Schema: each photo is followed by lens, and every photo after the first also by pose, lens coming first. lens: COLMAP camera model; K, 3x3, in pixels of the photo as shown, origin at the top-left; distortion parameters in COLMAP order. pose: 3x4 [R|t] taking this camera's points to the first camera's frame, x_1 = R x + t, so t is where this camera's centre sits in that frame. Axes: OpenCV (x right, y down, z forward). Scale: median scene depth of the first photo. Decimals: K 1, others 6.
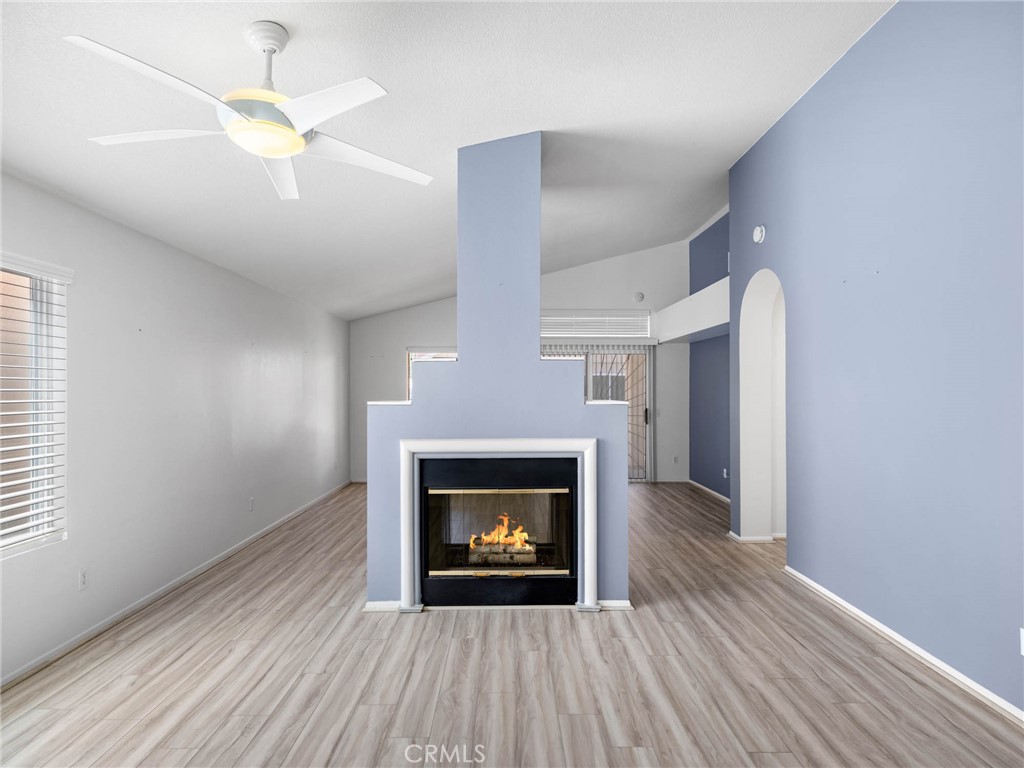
lens RADIAL K [[547.5, 0, 516.2], [0, 547.5, 395.4], [0, 0, 1]] dist [0.001022, -0.000425]
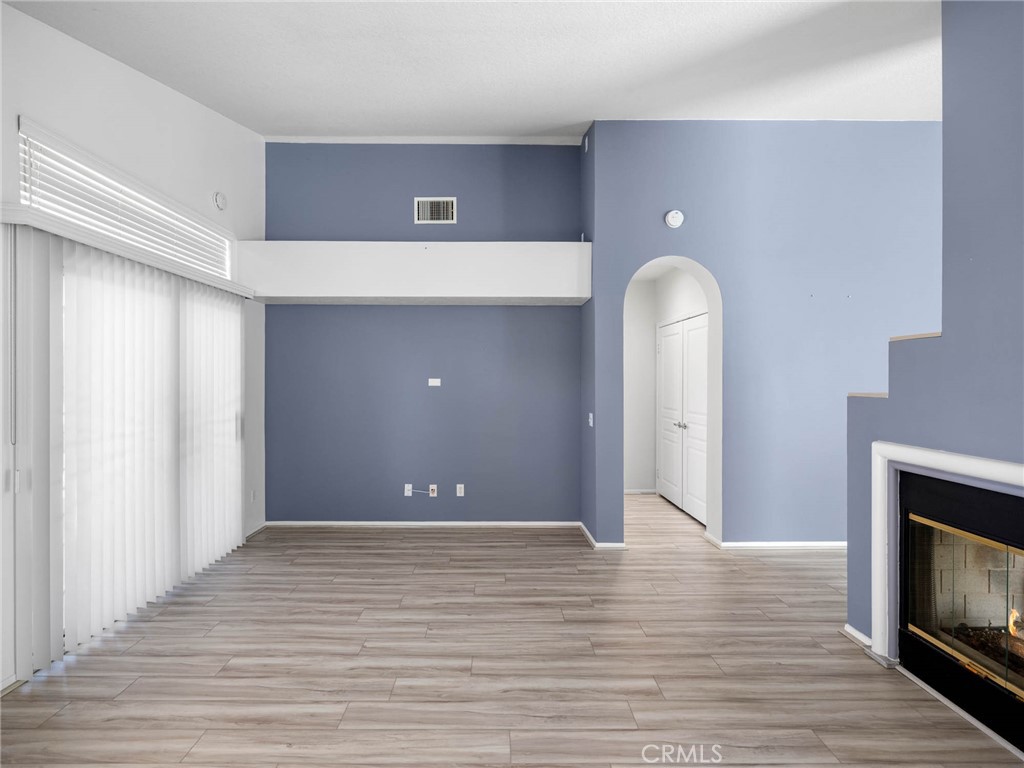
lens RADIAL K [[492.5, 0, 497.8], [0, 492.5, 381.0], [0, 0, 1]] dist [-0.001579, -0.000259]
pose [[0.014125, -0.003033, 0.999896, -0.577729], [0.008675, 0.999958, 0.002910, -0.015644], [-0.999863, 0.008633, 0.014151, 1.727516]]
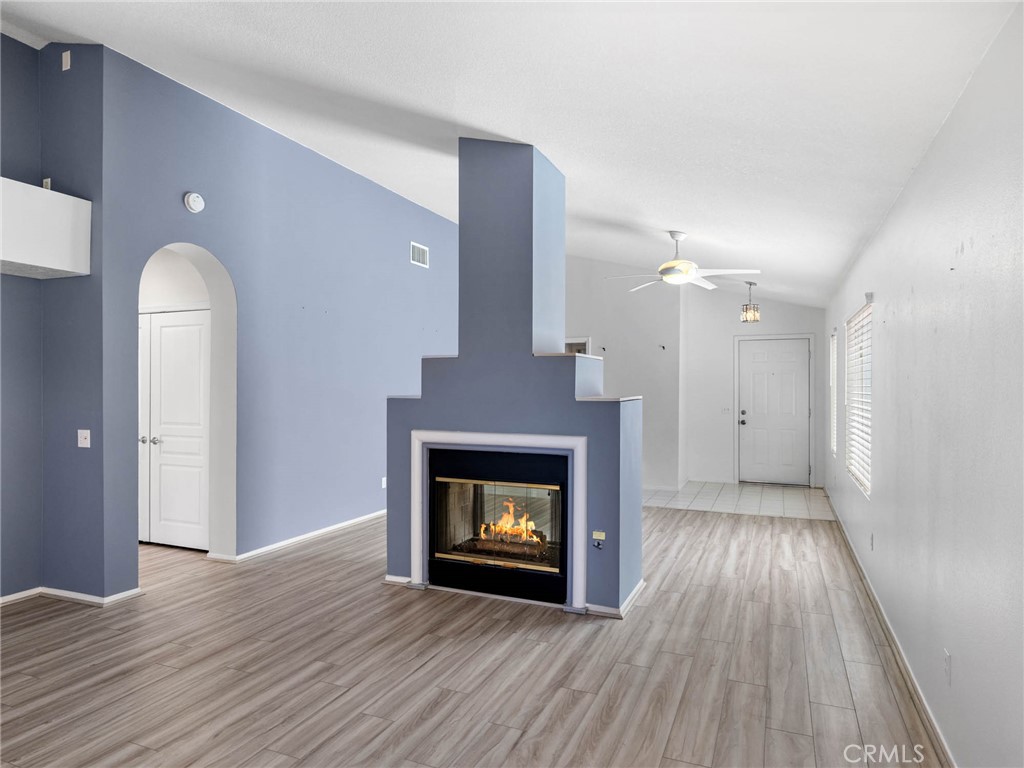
lens RADIAL K [[620.3, 0, 512.0], [0, 620.3, 384.0], [0, 0, 1]] dist [-0.002207, 0.000007]
pose [[-0.910991, -0.000740, 0.412425, -0.545377], [0.001693, 0.999983, 0.005535, -0.019668], [-0.412422, 0.005741, -0.910975, 2.229829]]
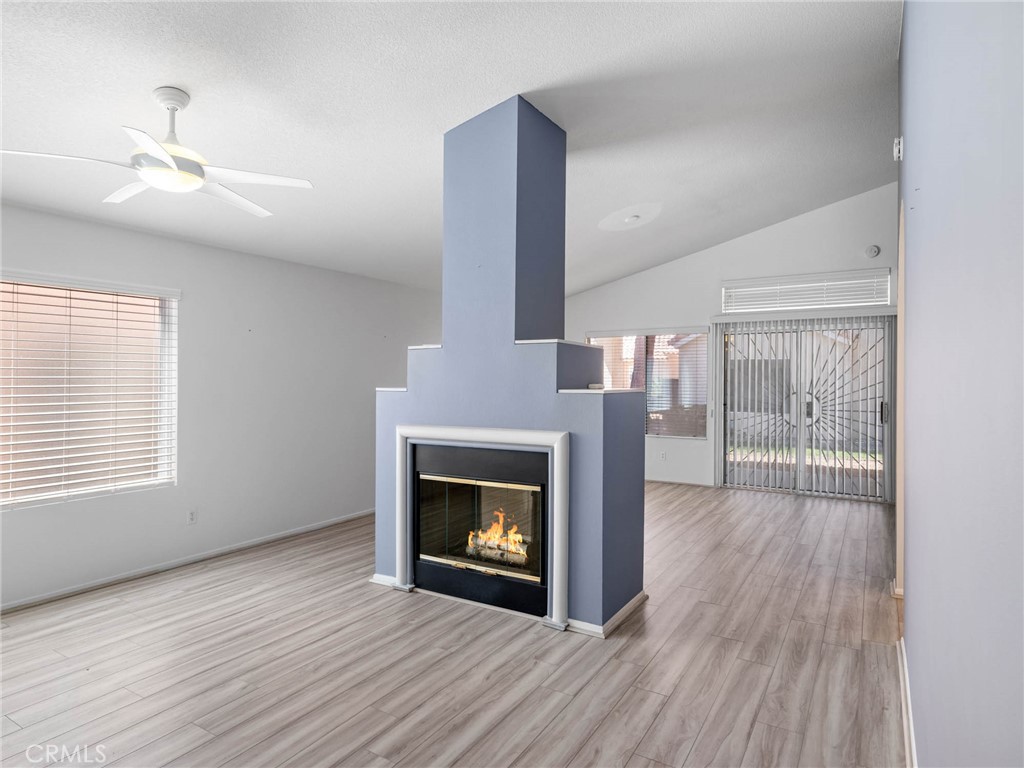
lens RADIAL K [[586.3, 0, 512.0], [0, 586.3, 384.0], [0, 0, 1]] dist [-0.000065, 0.000383]
pose [[0.843621, 0.000813, -0.536938, 0.574628], [-0.001876, 0.999997, -0.001433, 0.004485], [0.536935, 0.002217, 0.843620, 0.168298]]
